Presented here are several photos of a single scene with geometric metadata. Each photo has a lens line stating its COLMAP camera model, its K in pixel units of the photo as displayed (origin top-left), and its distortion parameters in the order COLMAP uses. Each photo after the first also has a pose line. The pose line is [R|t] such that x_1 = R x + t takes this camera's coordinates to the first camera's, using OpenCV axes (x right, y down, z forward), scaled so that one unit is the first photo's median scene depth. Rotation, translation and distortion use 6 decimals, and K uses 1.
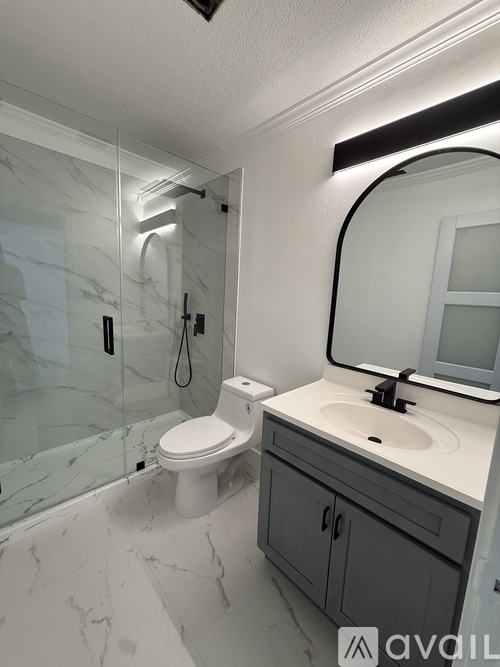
lens RADIAL K [[264.8, 0, 250.0], [0, 264.8, 333.5], [0, 0, 1]] dist [0.000959, 0.000091]
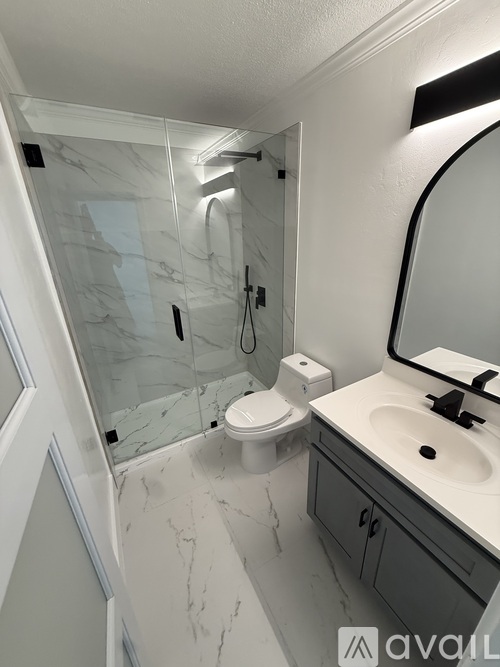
lens RADIAL K [[264.8, 0, 250.0], [0, 264.8, 333.5], [0, 0, 1]] dist [0.000959, 0.000091]
pose [[0.963114, 0.019894, -0.268357, 0.056538], [0.039687, 0.975857, 0.214776, -0.149789], [0.266151, -0.217504, 0.939072, 0.005988]]
